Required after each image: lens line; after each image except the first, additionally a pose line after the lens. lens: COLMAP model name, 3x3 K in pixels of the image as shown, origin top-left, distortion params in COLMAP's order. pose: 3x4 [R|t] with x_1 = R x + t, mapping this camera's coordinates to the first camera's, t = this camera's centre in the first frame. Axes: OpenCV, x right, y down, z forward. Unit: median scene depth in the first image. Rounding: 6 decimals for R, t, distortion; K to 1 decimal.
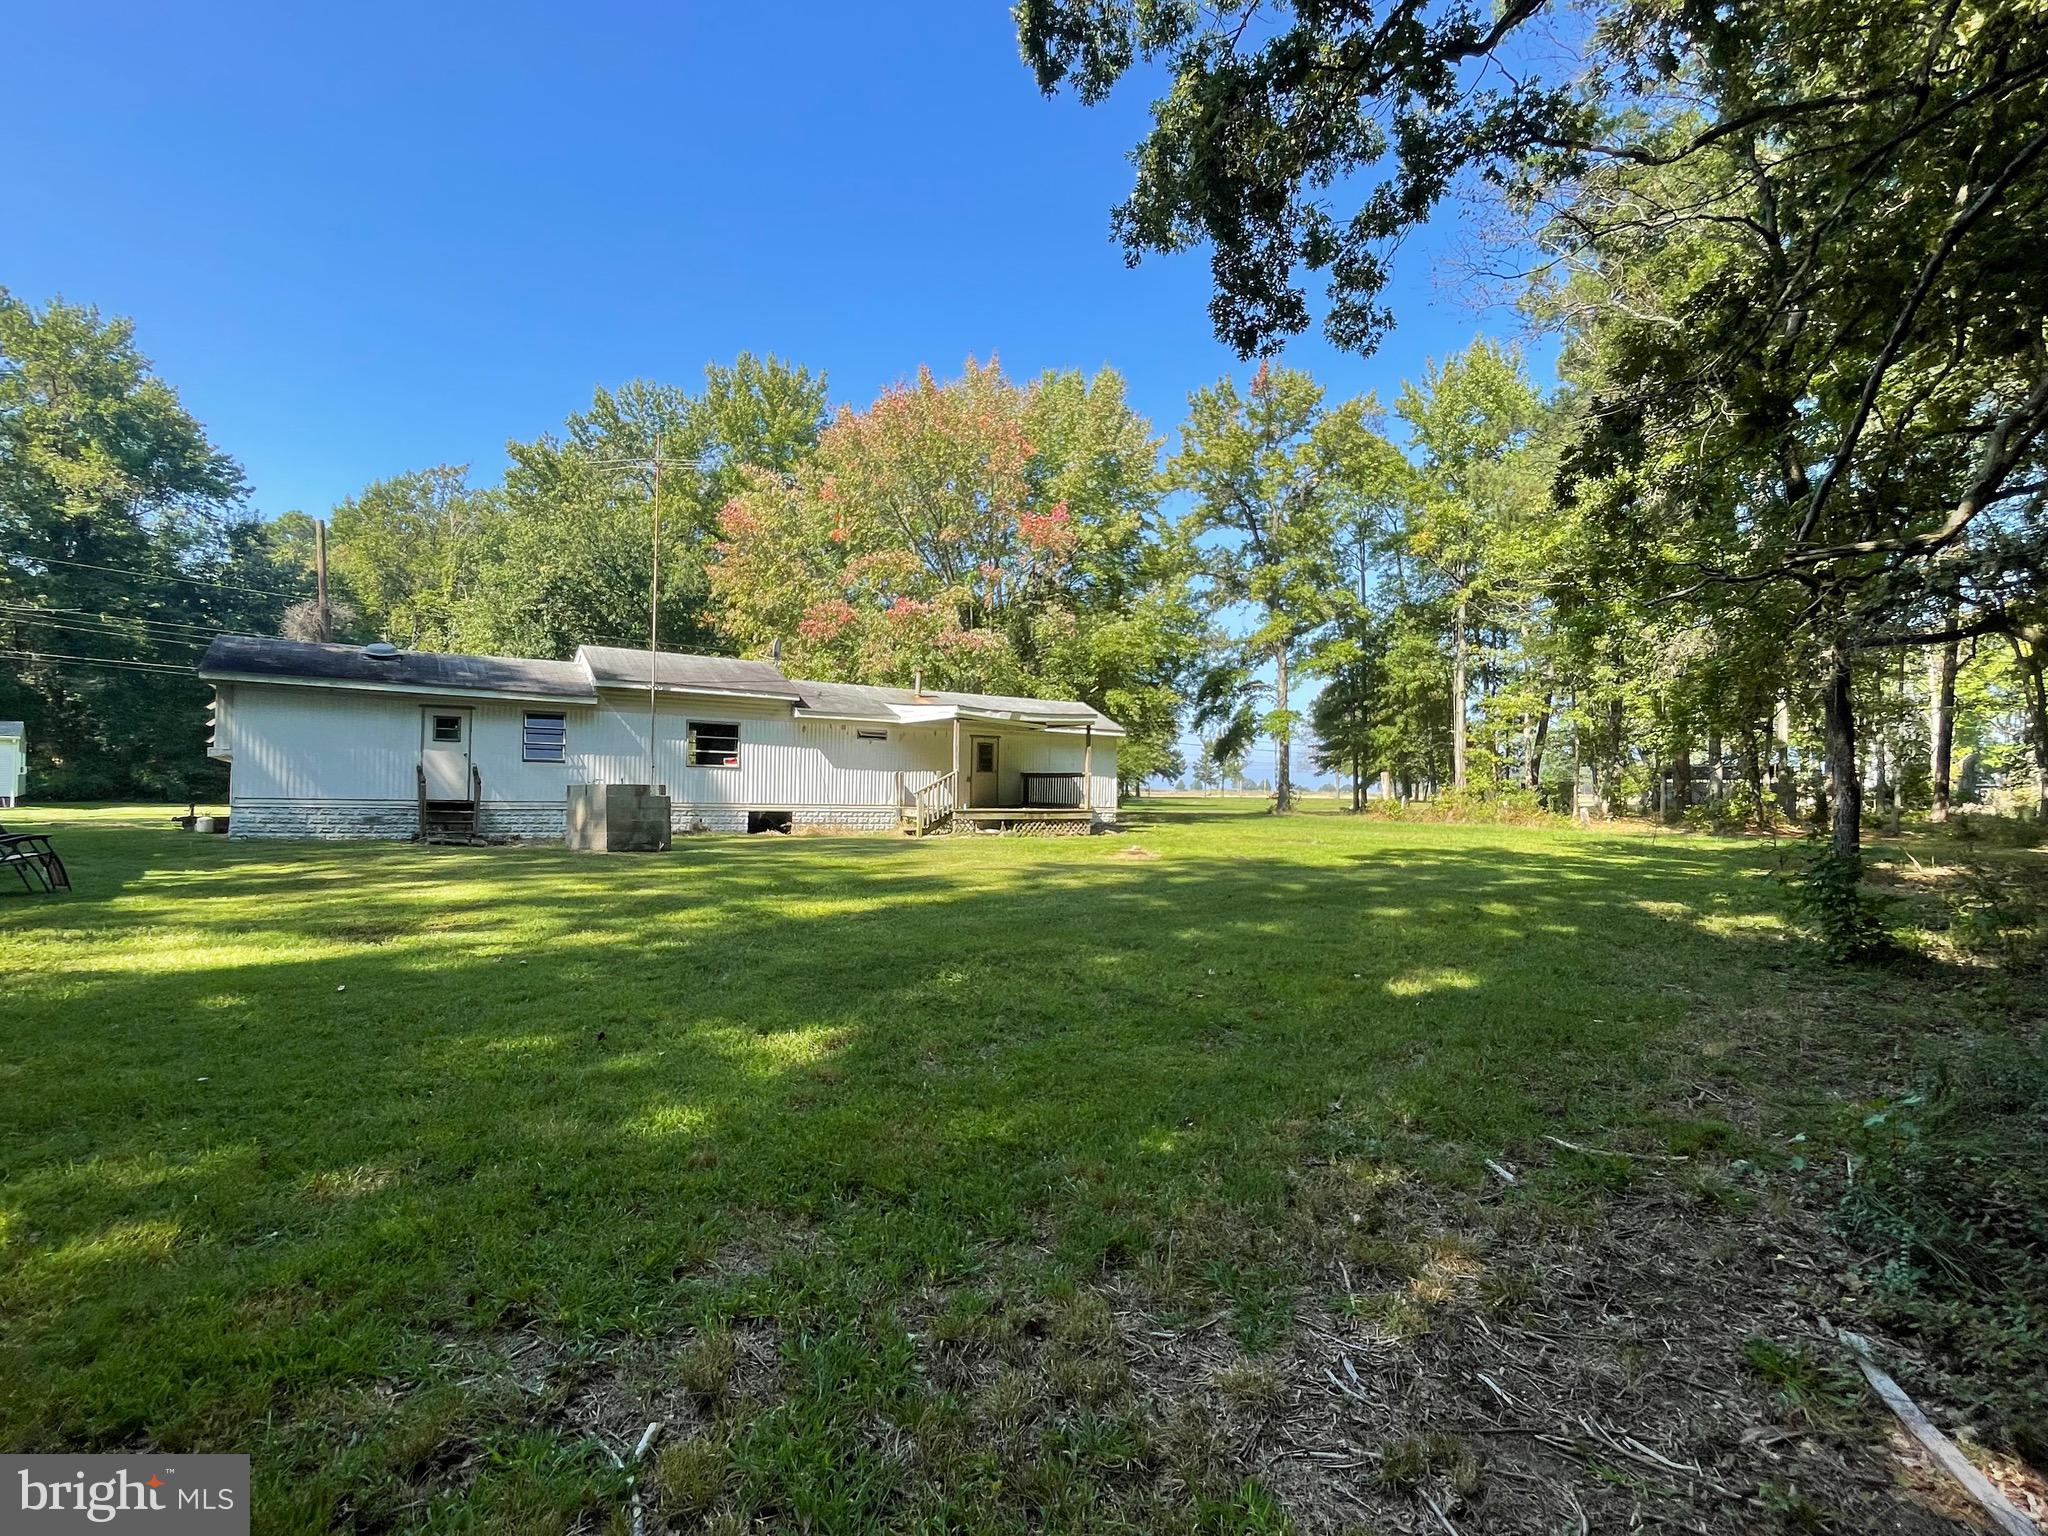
lens RADIAL K [[963.9, 0, 1017.3], [0, 963.9, 775.5], [0, 0, 1]] dist [-0.000630, -0.000575]
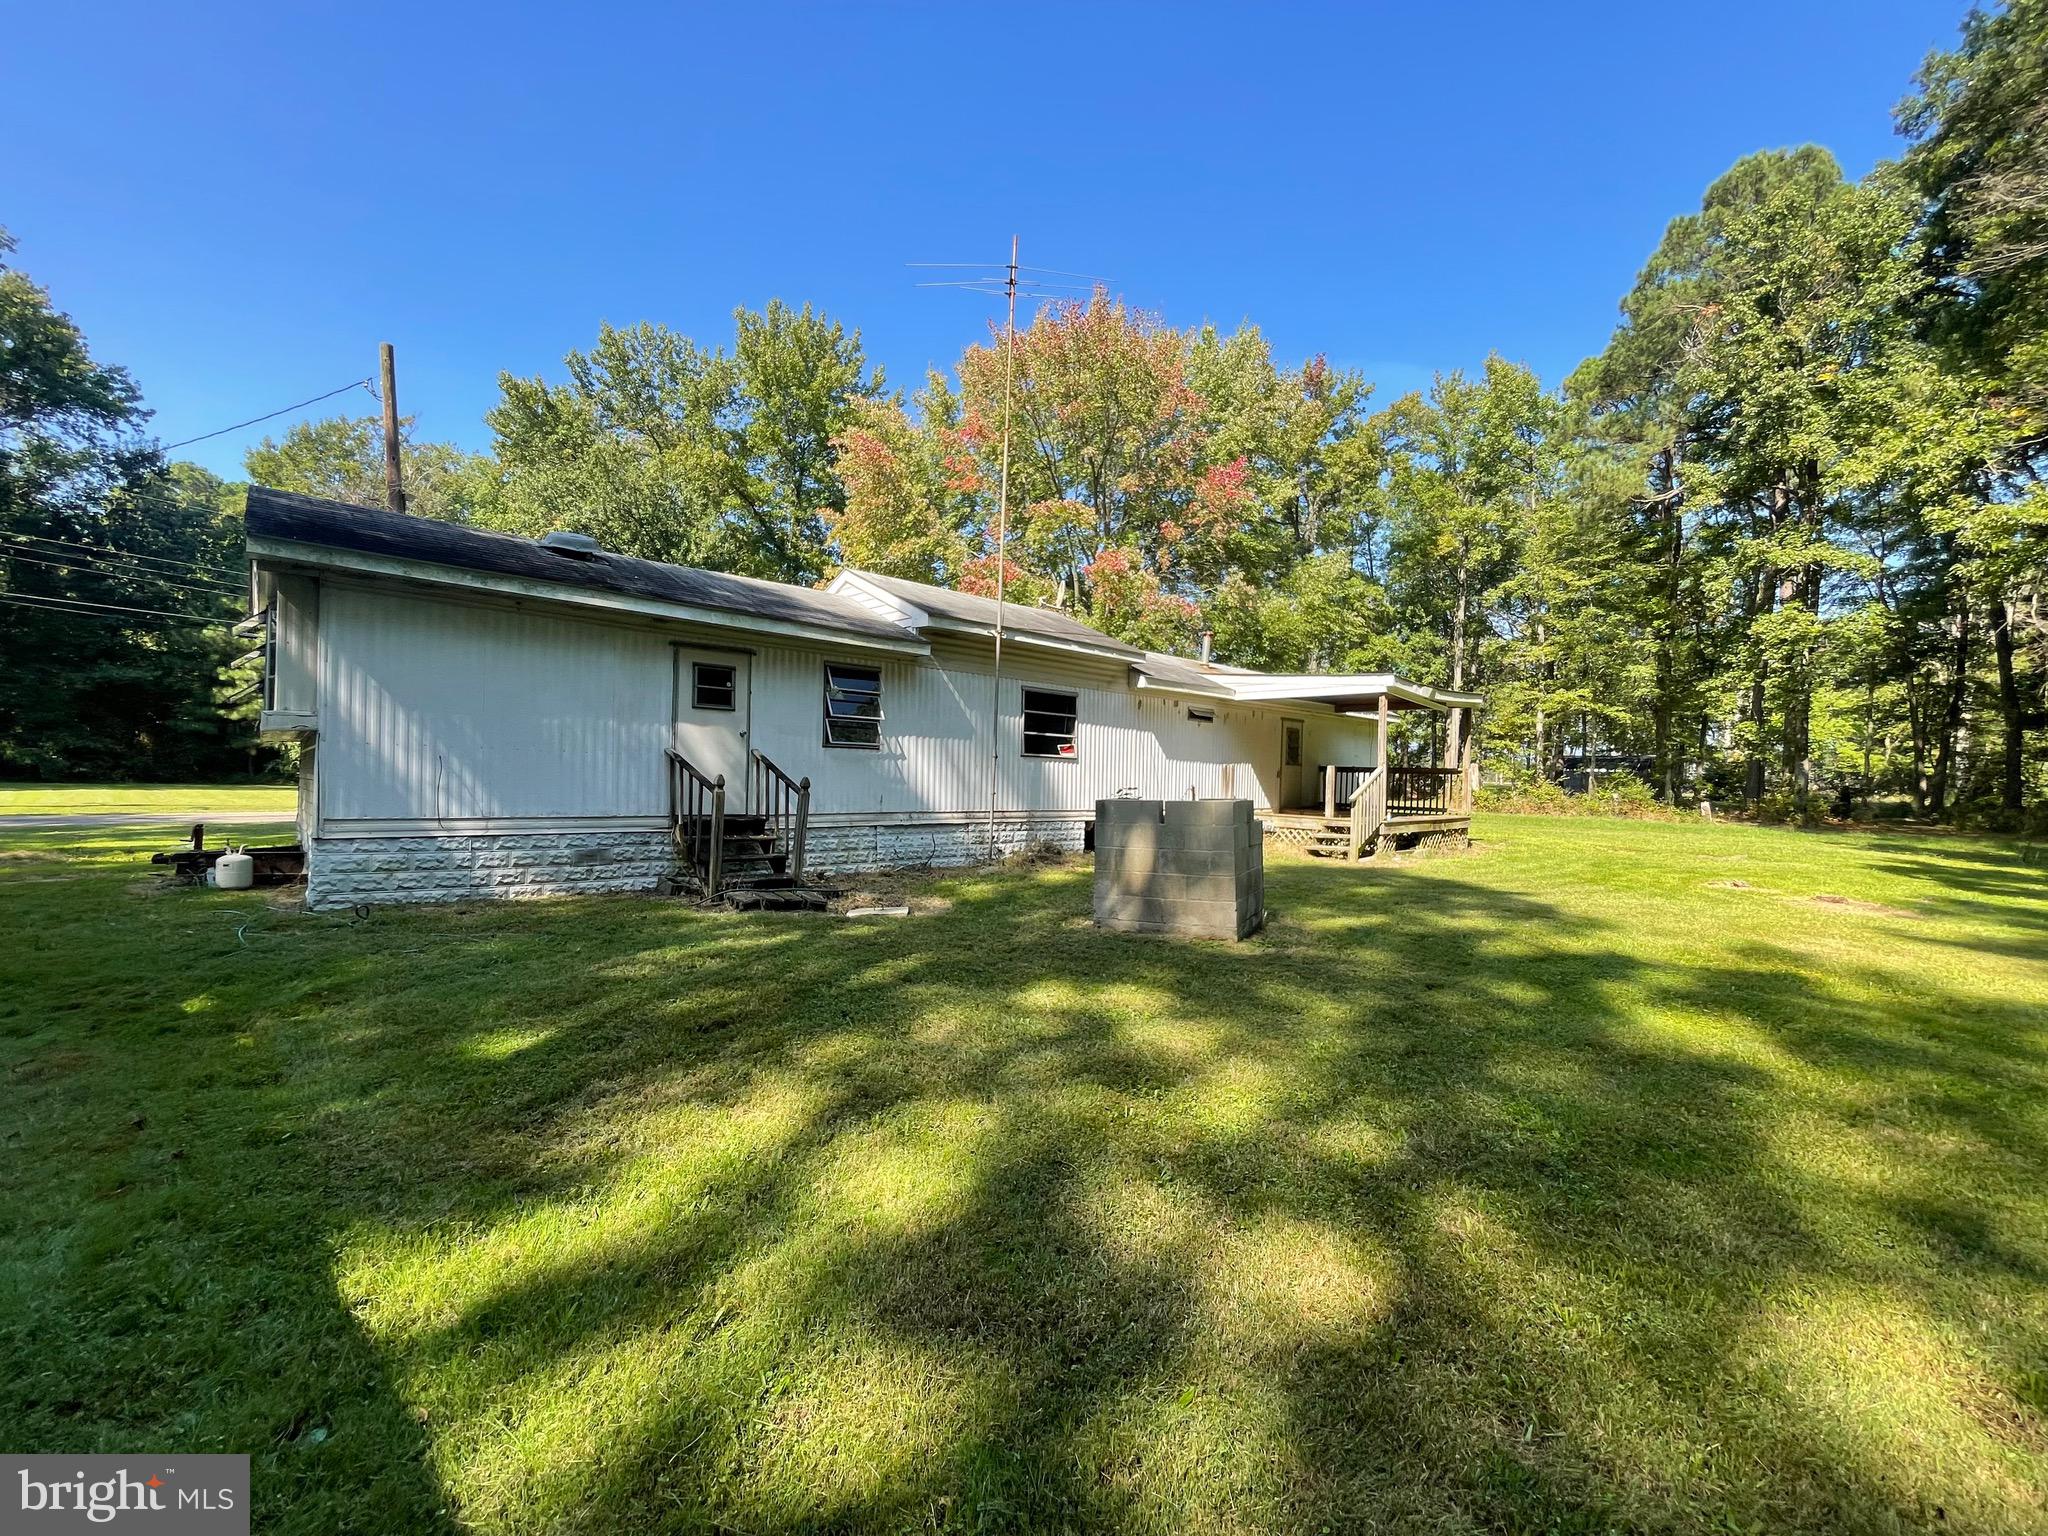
lens RADIAL K [[828.6, 0, 1037.1], [0, 828.6, 766.9], [0, 0, 1]] dist [0.001570, -0.001803]
pose [[0.985920, 0.010370, 0.166897, -0.504580], [-0.012595, 0.999845, 0.012279, -0.011085], [-0.166744, -0.014208, 0.985898, 0.511909]]
